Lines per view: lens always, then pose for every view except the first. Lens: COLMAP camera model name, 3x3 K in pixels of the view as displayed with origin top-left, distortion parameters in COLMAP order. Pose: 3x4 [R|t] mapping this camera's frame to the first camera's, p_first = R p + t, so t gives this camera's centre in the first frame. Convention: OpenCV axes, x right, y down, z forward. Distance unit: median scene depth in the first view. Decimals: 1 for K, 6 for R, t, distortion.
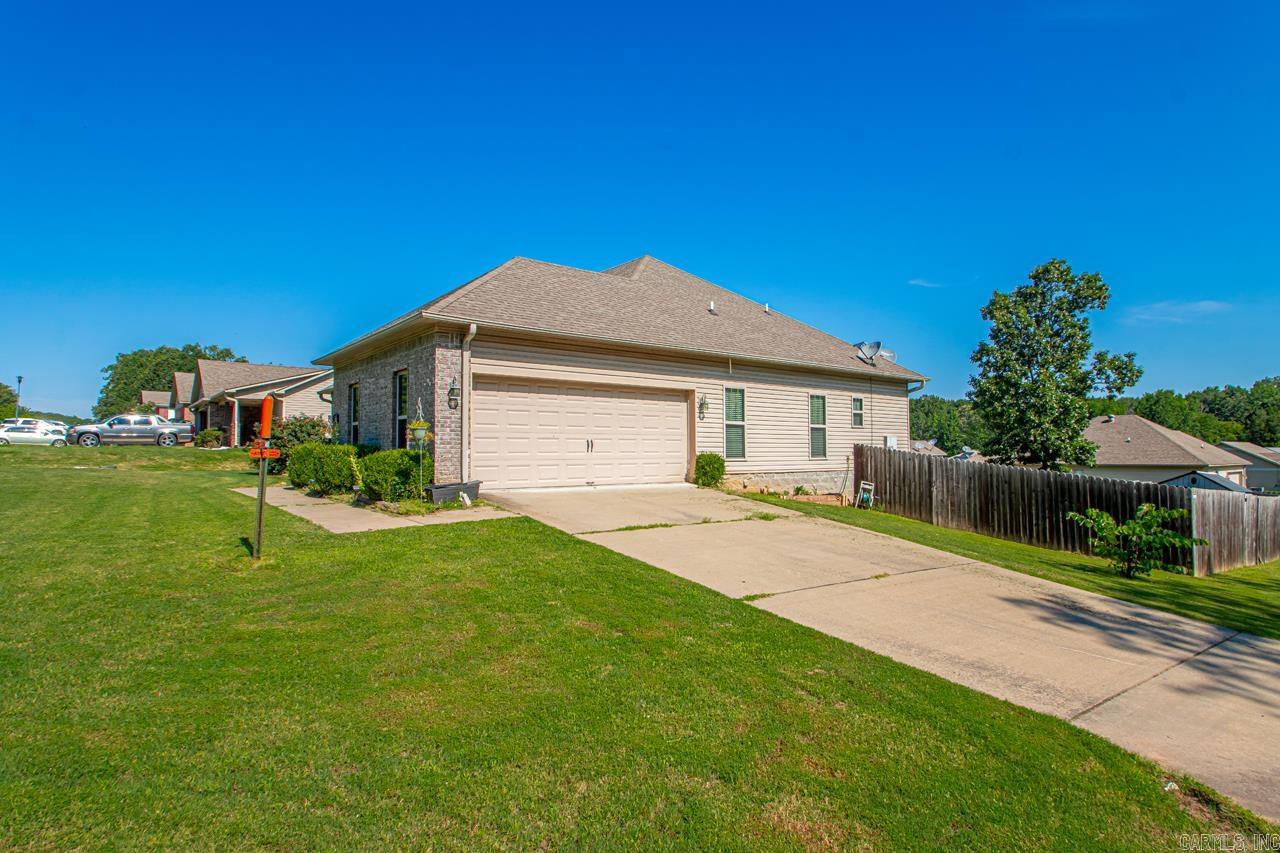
lens RADIAL K [[680.7, 0, 640.0], [0, 680.7, 426.5], [0, 0, 1]] dist [-0.031944, 0.000053]
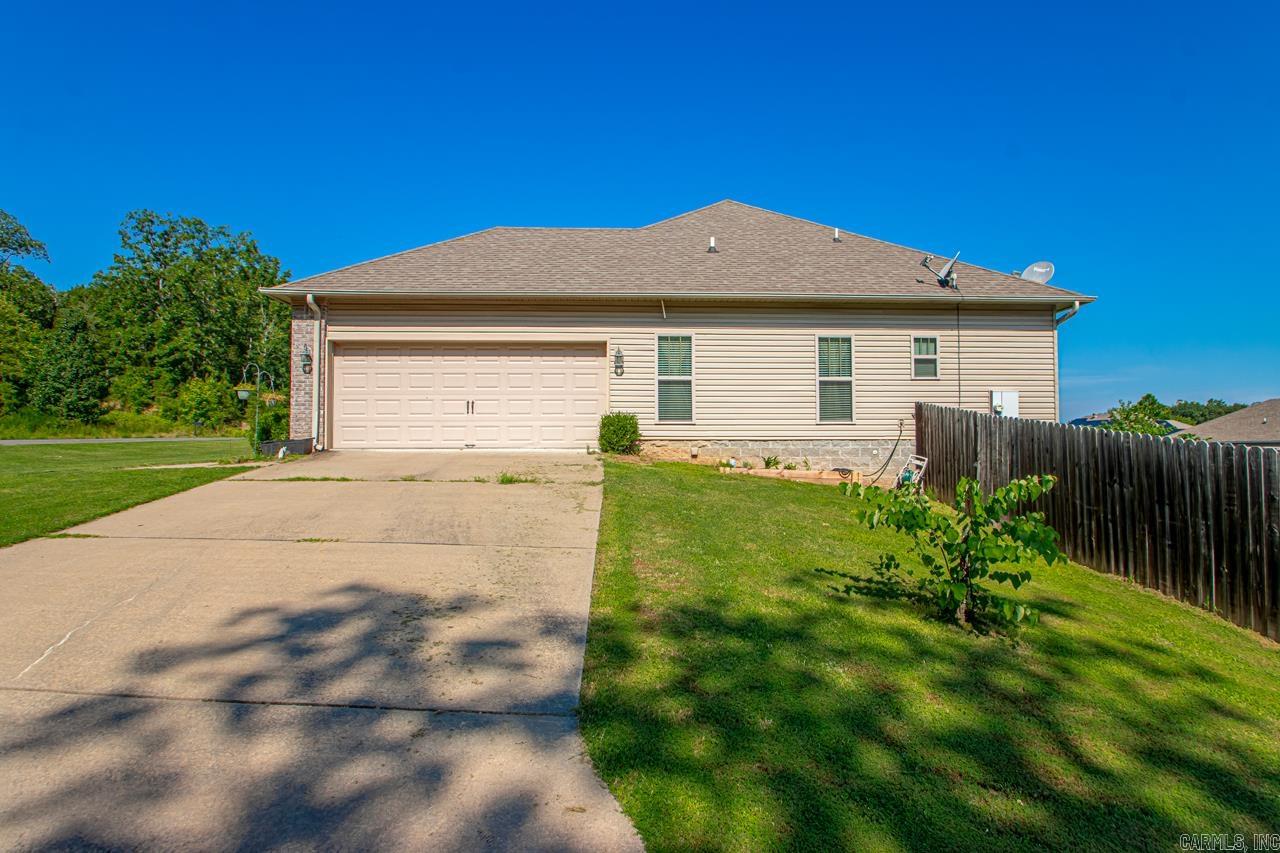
lens RADIAL K [[680.7, 0, 640.0], [0, 680.7, 426.5], [0, 0, 1]] dist [-0.031944, 0.000053]
pose [[0.808610, -0.018225, -0.588063, 0.594479], [0.021874, 0.999760, -0.000907, 0.053730], [0.587938, -0.012130, 0.808815, 0.314430]]
